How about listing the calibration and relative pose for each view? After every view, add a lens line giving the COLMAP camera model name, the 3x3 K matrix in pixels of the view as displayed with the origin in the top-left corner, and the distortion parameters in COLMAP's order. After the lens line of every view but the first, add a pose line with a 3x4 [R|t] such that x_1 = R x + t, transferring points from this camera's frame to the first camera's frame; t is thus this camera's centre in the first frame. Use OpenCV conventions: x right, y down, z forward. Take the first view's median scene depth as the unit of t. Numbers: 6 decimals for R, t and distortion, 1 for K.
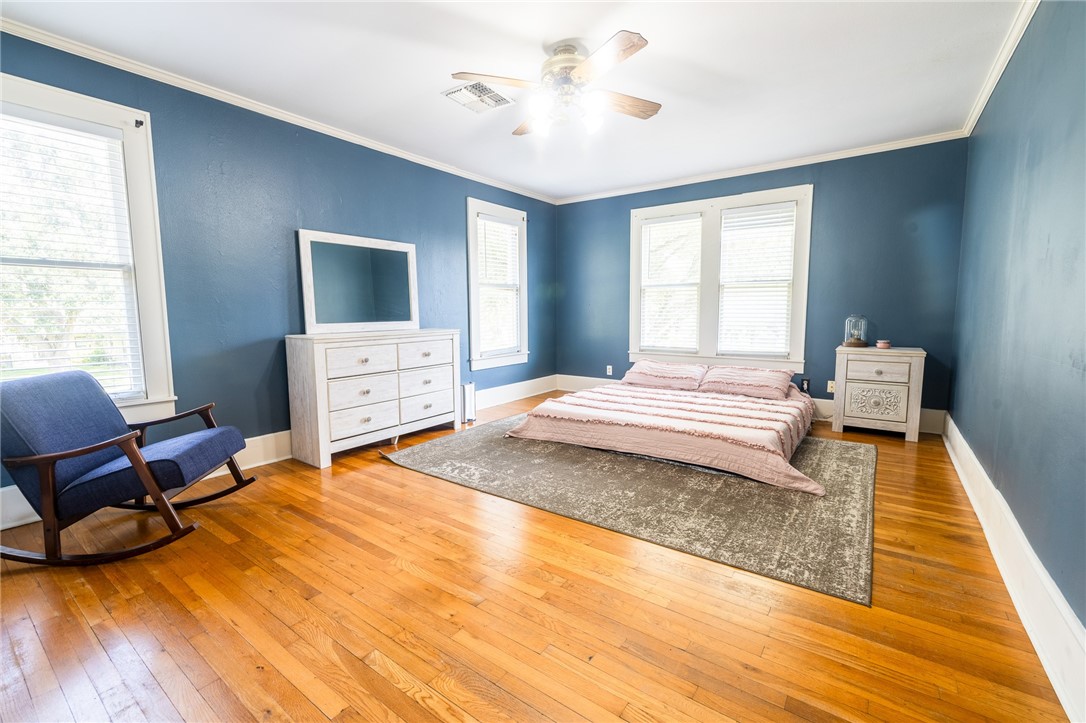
lens RADIAL K [[476.4, 0, 547.9], [0, 476.4, 361.4], [0, 0, 1]] dist [-0.001178, 0.000389]
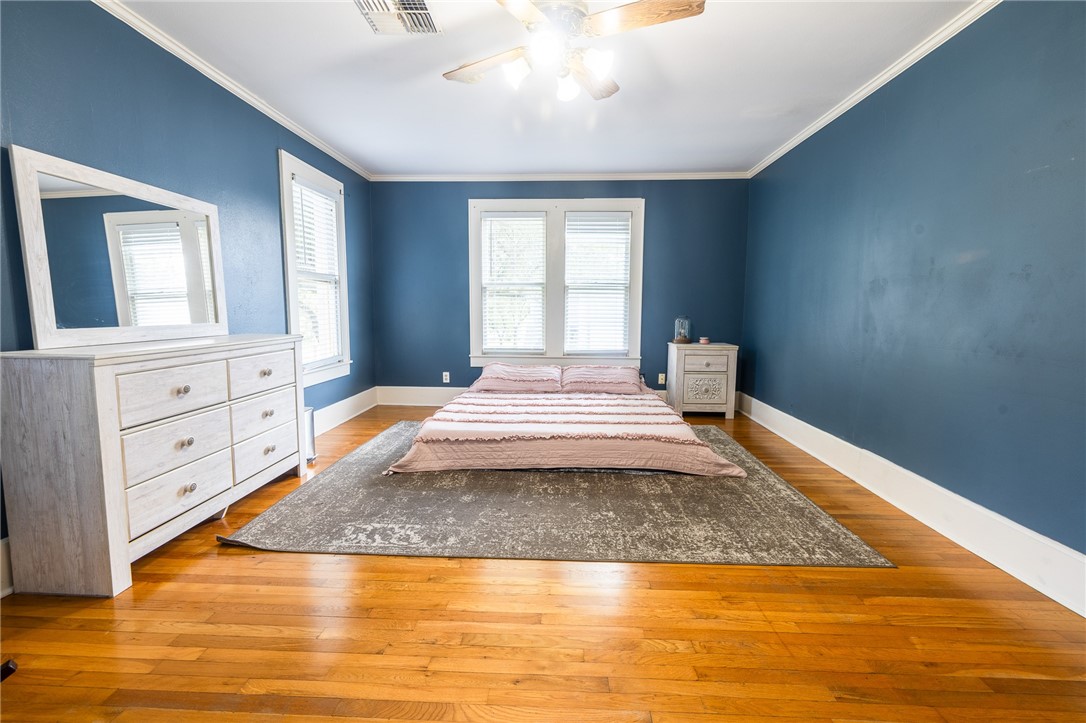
lens RADIAL K [[476.4, 0, 544.3], [0, 476.4, 359.1], [0, 0, 1]] dist [-0.001178, 0.000389]
pose [[0.830320, -0.046278, 0.555362, -0.312996], [0.049636, 0.998727, 0.009012, -0.021463], [-0.555072, 0.020083, 0.831560, 0.238777]]
